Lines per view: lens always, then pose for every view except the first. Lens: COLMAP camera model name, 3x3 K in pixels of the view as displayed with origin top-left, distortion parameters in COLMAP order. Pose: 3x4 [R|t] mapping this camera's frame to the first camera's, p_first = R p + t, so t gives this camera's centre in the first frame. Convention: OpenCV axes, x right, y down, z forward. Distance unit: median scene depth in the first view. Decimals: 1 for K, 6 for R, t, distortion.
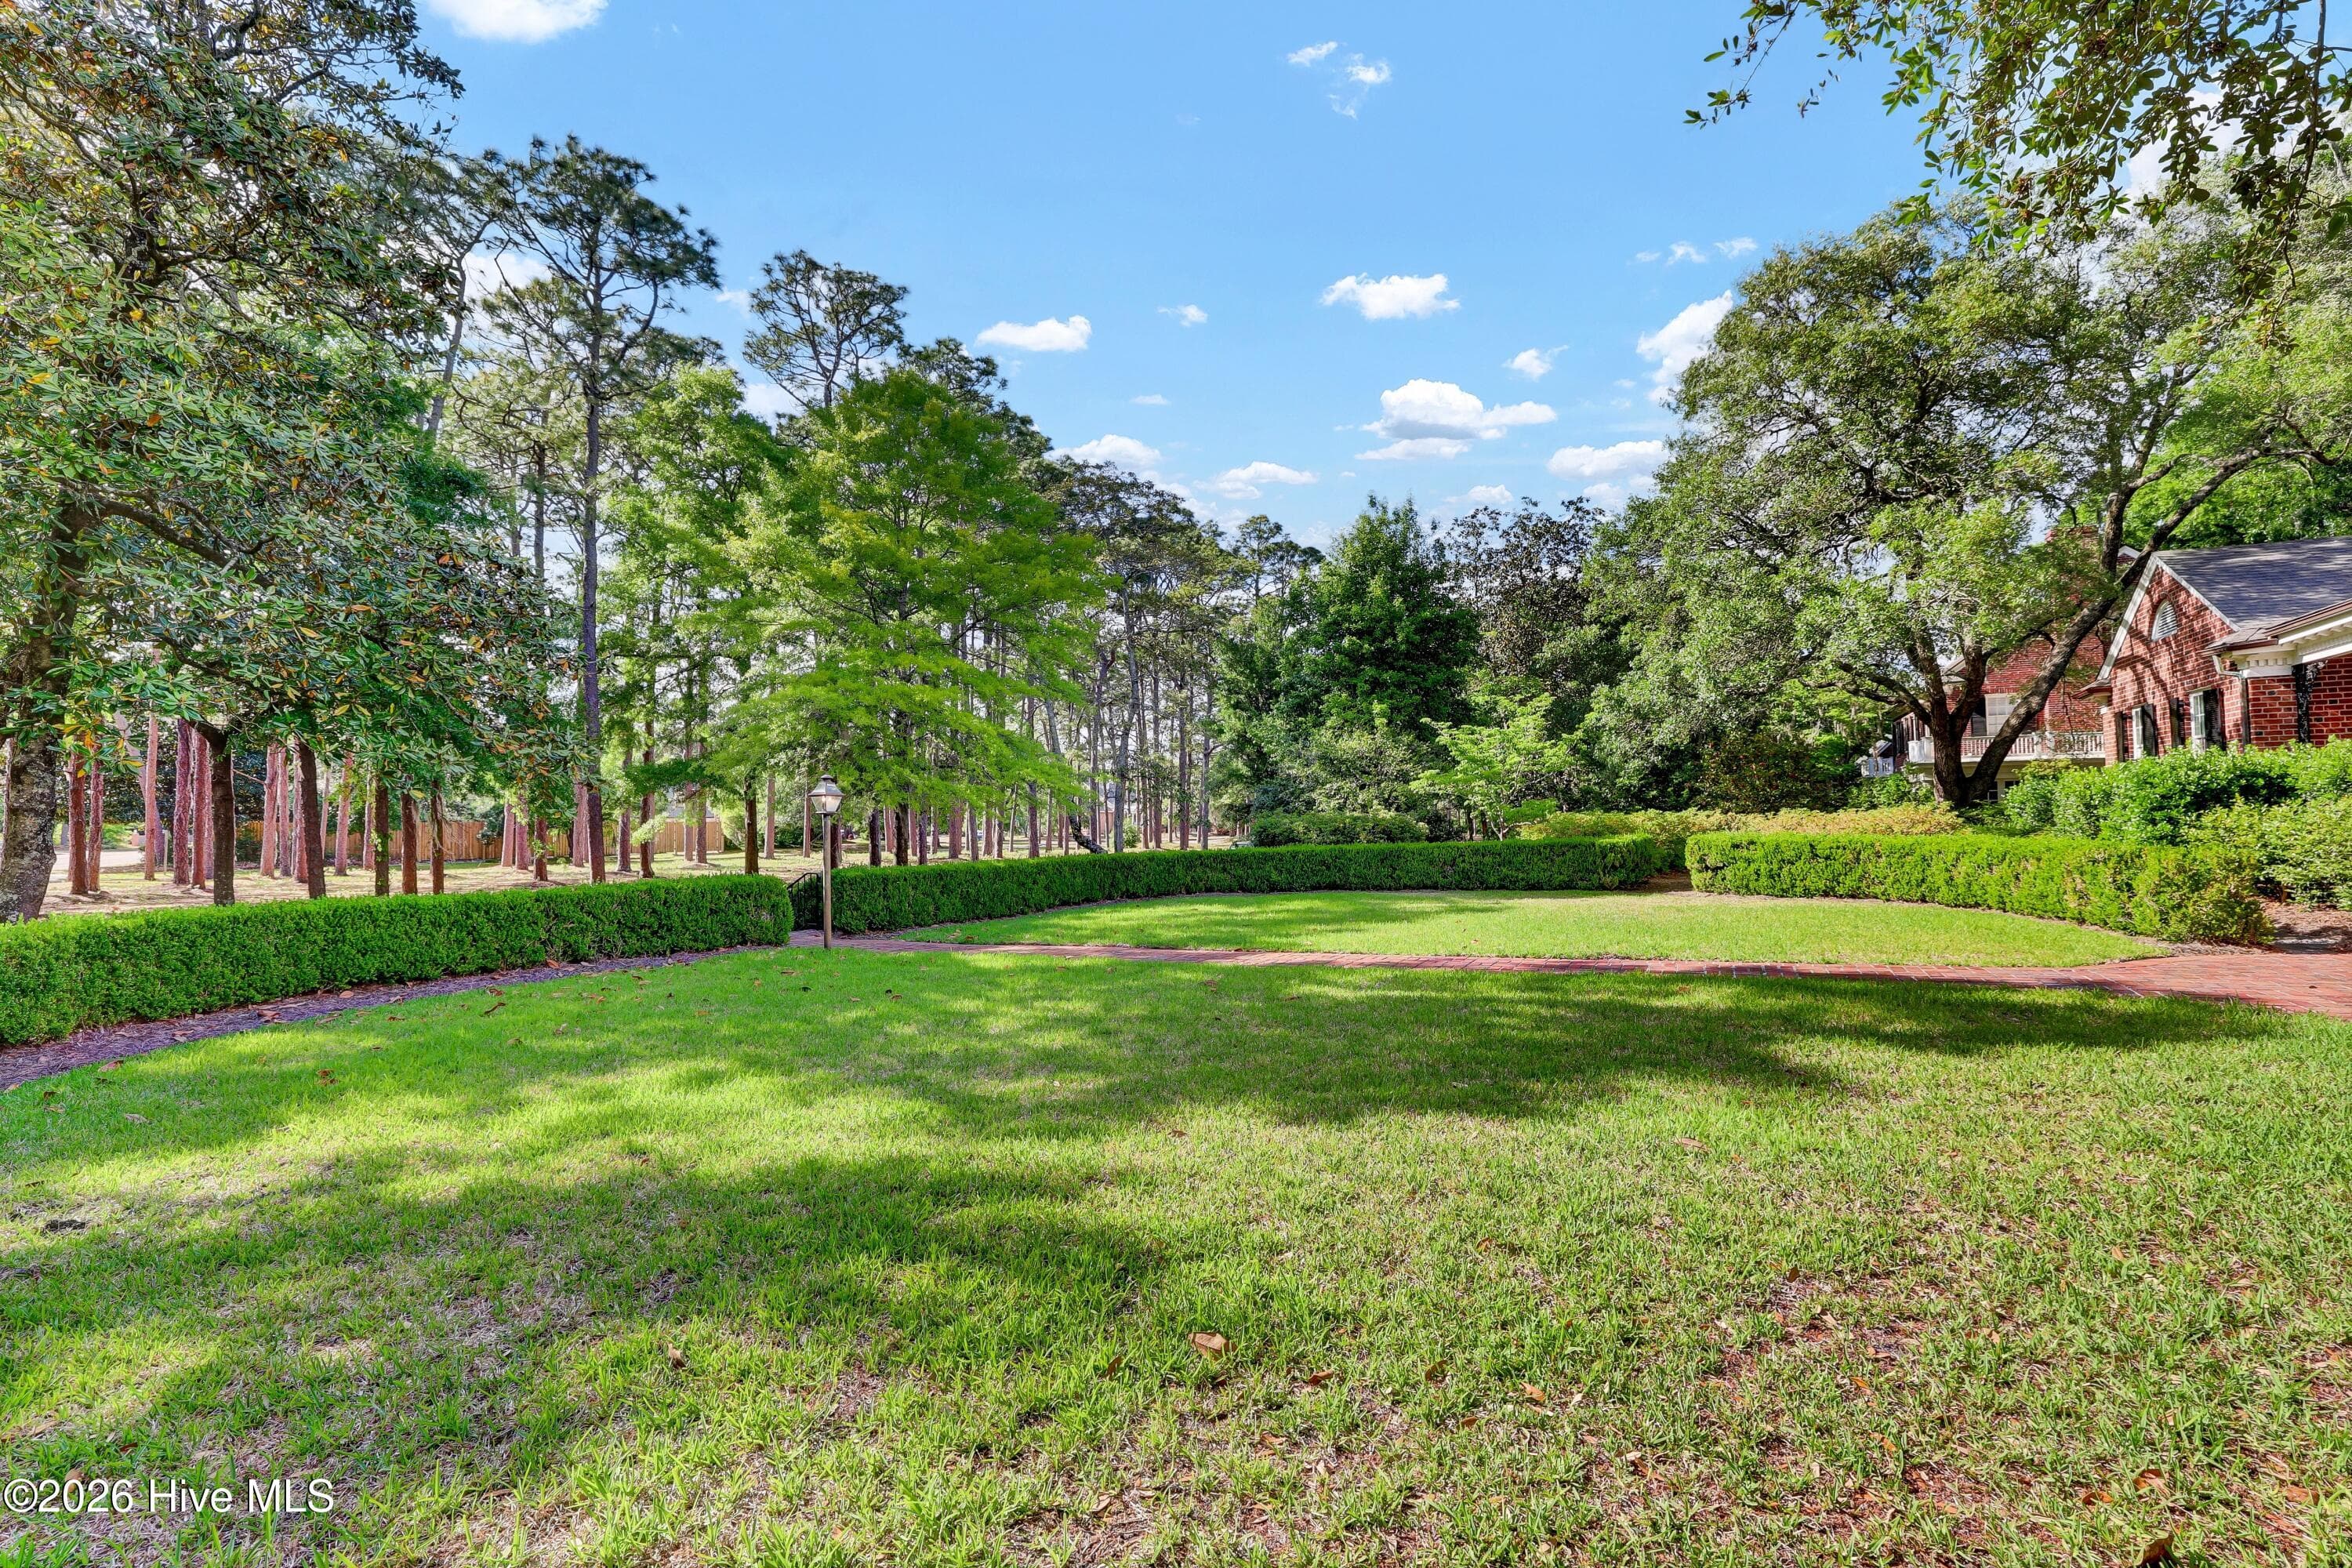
lens RADIAL K [[1043.1, 0, 1176.0], [0, 1043.1, 784.0], [0, 0, 1]] dist [-0.000441, 0.000021]
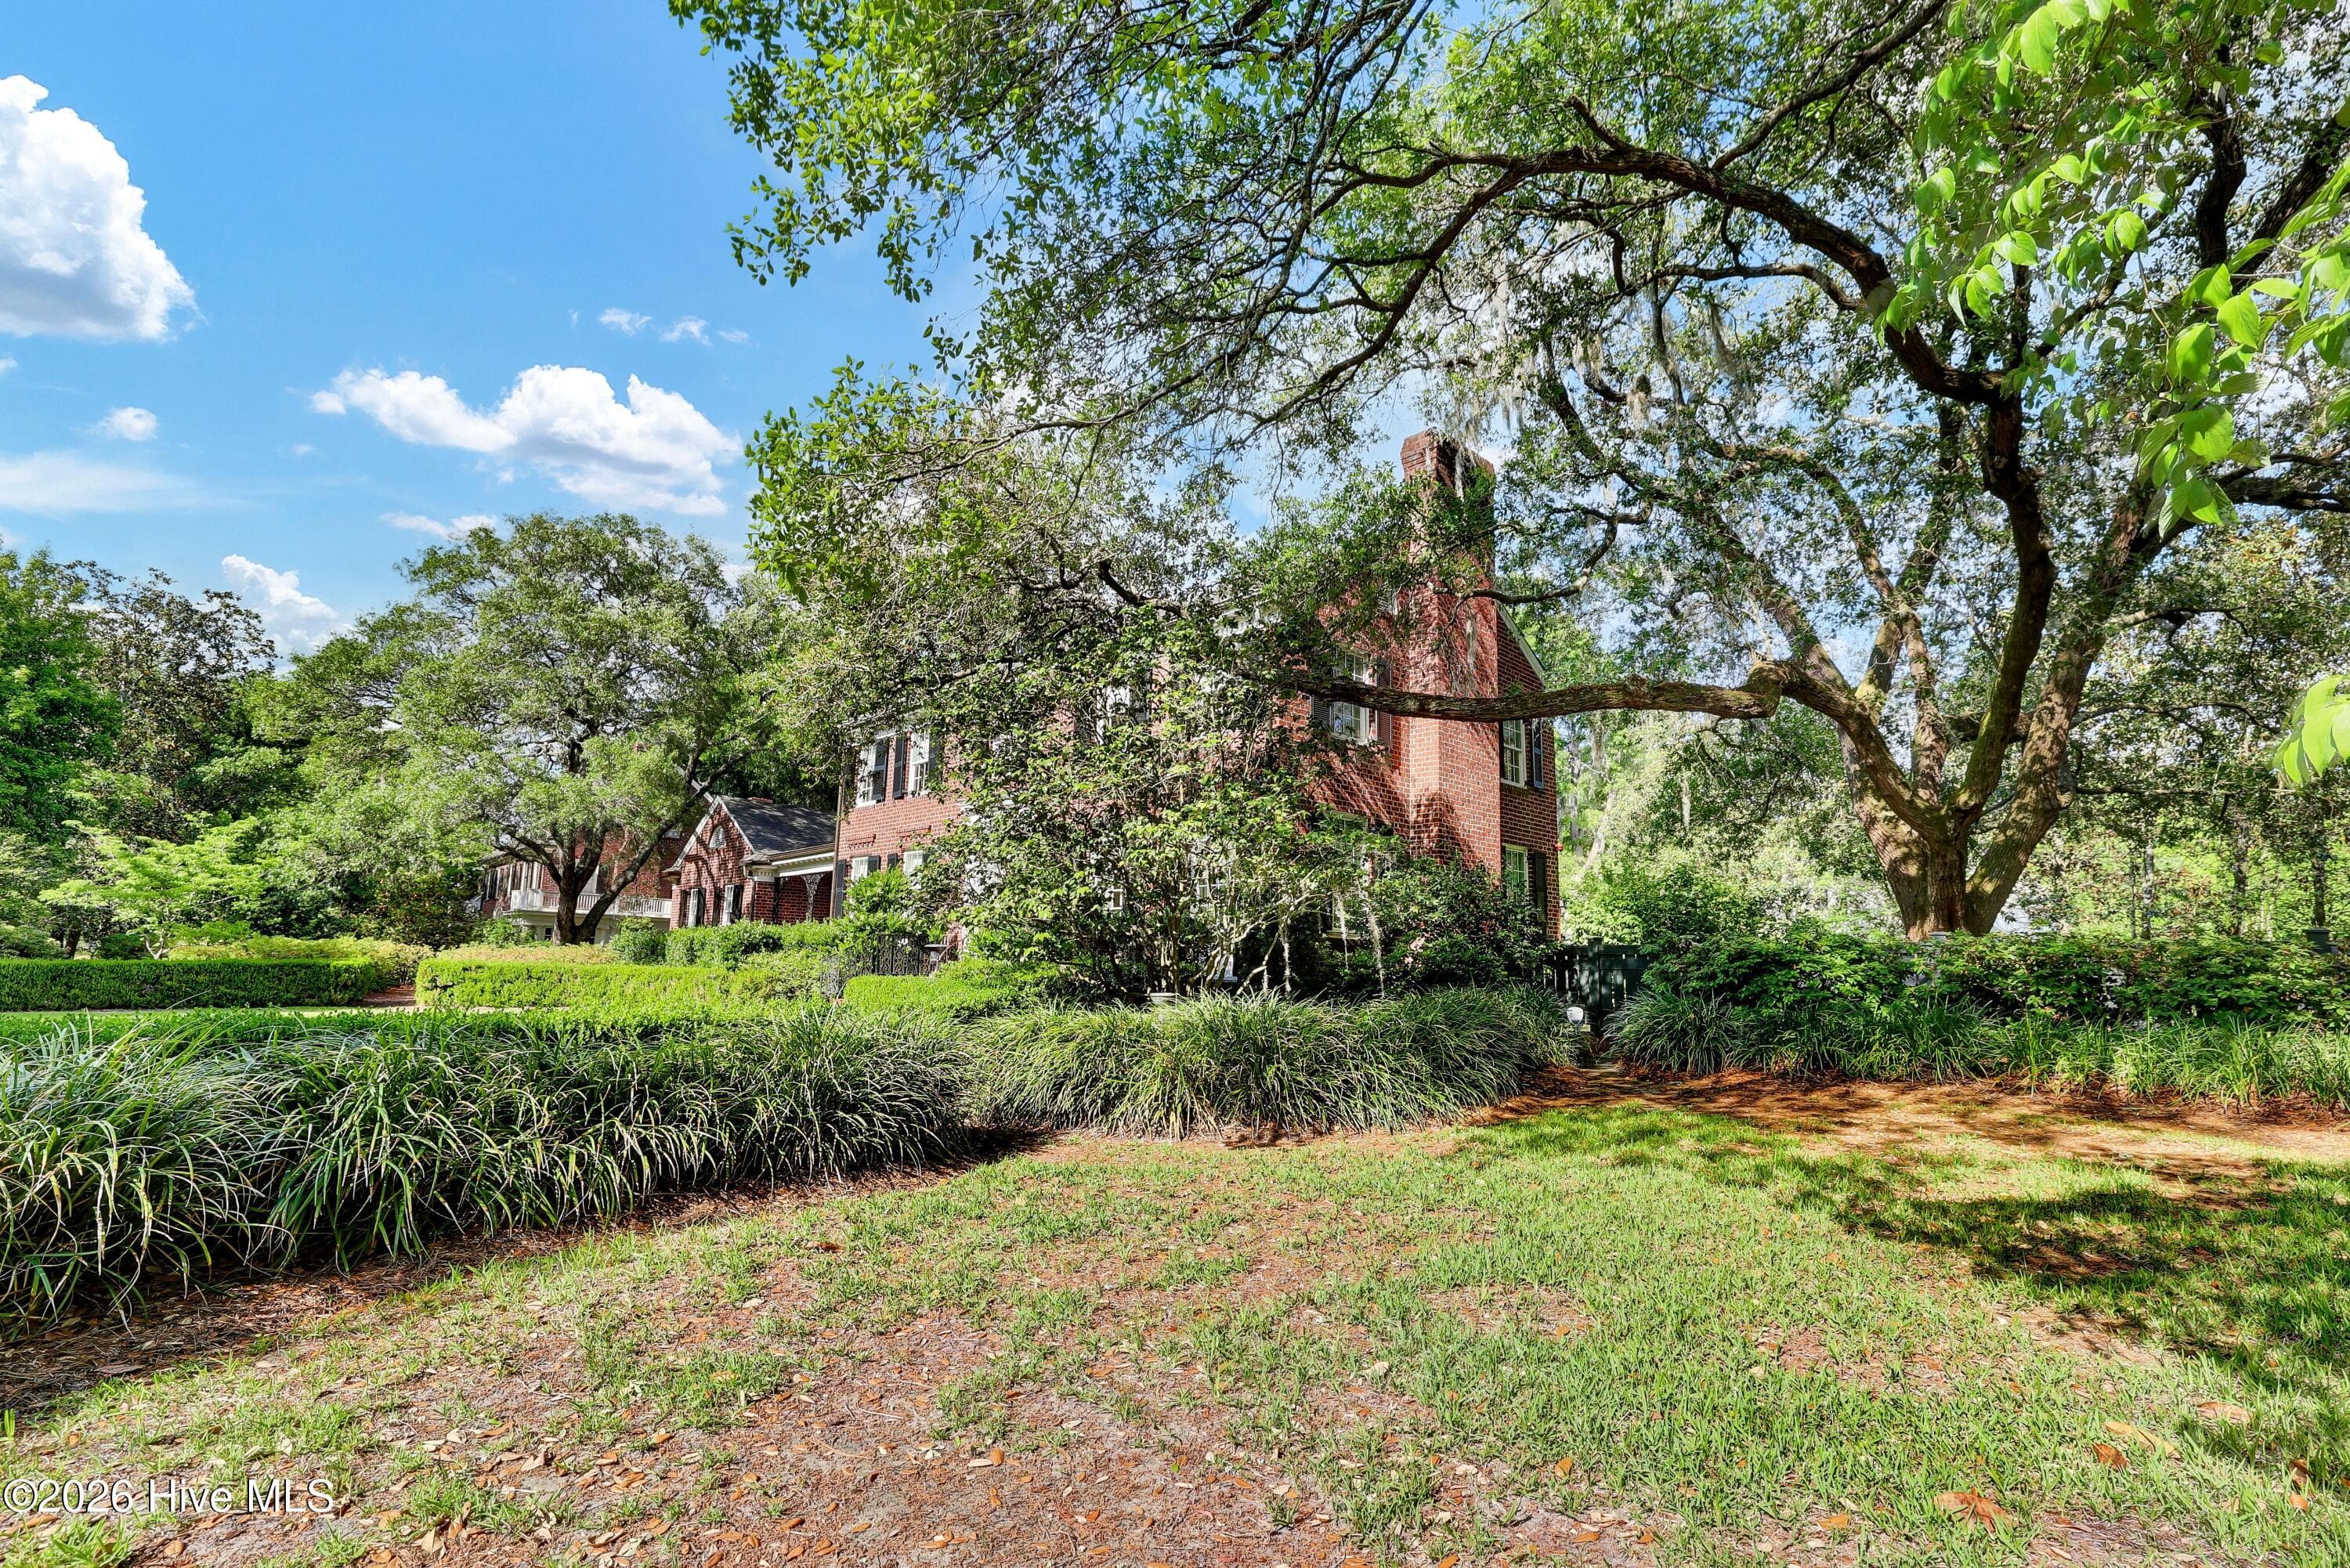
lens RADIAL K [[1090.3, 0, 1175.0], [0, 1090.3, 784.0], [0, 0, 1]] dist [0.000261, 0.000084]
pose [[0.343690, 0.183100, 0.921060, -0.401069], [-0.065780, 0.983093, -0.170886, 0.005437], [-0.936777, -0.001855, 0.349923, -0.271350]]
